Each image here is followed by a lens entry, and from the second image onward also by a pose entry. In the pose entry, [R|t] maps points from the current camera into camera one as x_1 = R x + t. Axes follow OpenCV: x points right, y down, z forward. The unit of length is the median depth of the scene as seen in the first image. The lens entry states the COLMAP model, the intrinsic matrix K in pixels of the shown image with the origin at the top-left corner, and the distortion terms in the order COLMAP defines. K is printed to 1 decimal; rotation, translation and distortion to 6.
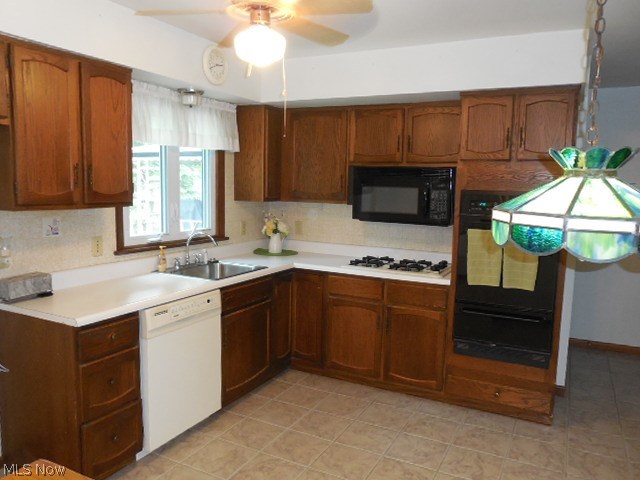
lens RADIAL K [[500.2, 0, 320.0], [0, 500.2, 240.0], [0, 0, 1]] dist [-0.060143, 0.050940]
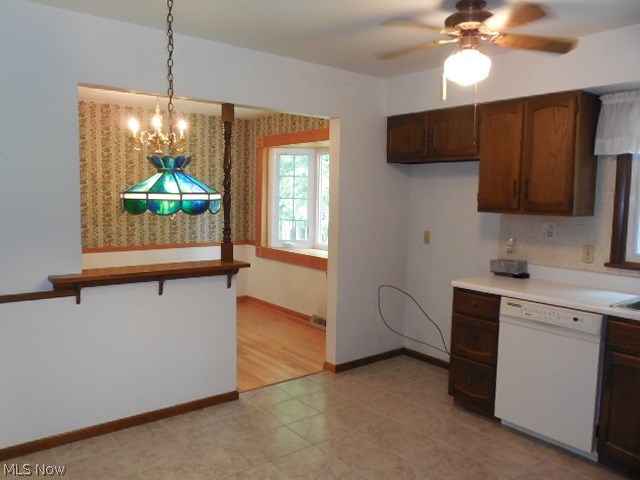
lens RADIAL K [[500.2, 0, 320.0], [0, 500.2, 240.0], [0, 0, 1]] dist [-0.060143, 0.050940]
pose [[-0.404252, 0.052293, -0.913151, 0.694148], [-0.132639, 0.984459, 0.115096, -0.057166], [0.904979, 0.167648, -0.391034, 0.780700]]
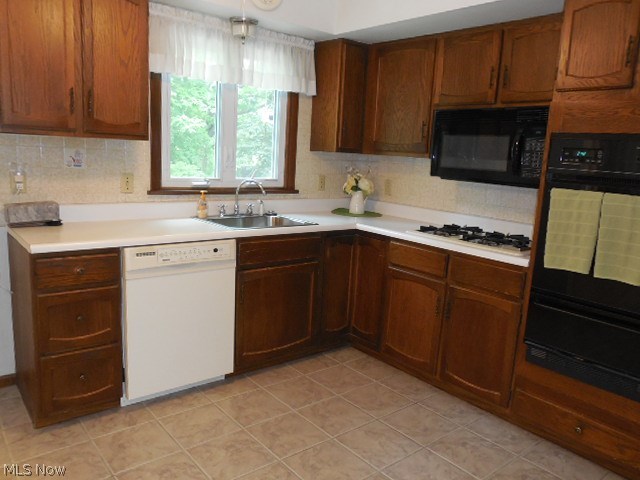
lens RADIAL K [[500.2, 0, 320.0], [0, 500.2, 240.0], [0, 0, 1]] dist [-0.060143, 0.050940]
pose [[0.920907, 0.095382, -0.377933, 0.244610], [-0.078664, 0.995126, 0.059469, 0.031555], [0.381763, -0.025036, 0.923921, 0.213990]]
